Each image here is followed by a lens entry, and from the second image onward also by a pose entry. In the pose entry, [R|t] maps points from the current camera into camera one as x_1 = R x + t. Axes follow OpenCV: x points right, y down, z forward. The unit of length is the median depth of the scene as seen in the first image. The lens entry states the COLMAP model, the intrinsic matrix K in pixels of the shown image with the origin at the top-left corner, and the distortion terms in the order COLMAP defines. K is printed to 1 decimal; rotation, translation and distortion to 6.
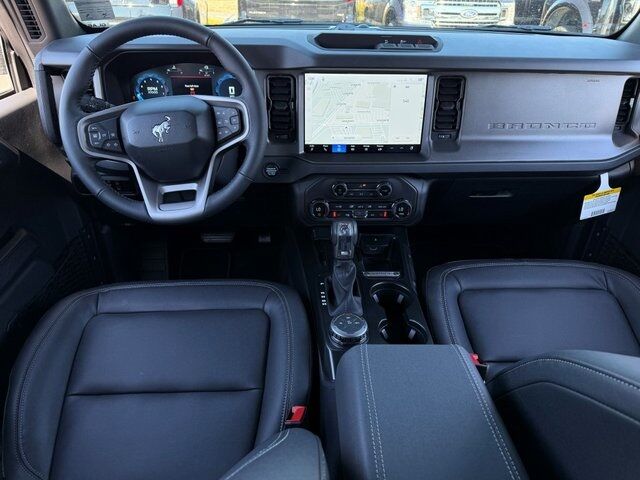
lens RADIAL K [[445.6, 0, 322.6], [0, 445.6, 240.6], [0, 0, 1]] dist [0.004547, -0.030067]
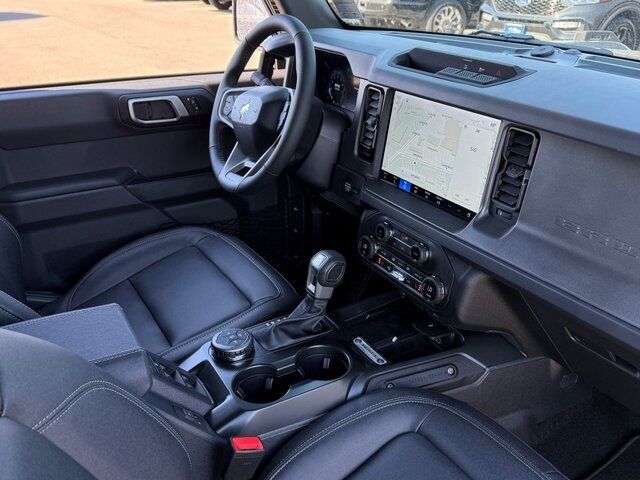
lens RADIAL K [[640.9, 0, 320.0], [0, 640.9, 240.4], [0, 0, 1]] dist [0.081454, 0.000000]
pose [[0.439412, 0.343613, -0.829968, 1.091087], [-0.454380, 0.882049, 0.124612, -0.217648], [0.774891, 0.322365, 0.543714, 0.309943]]
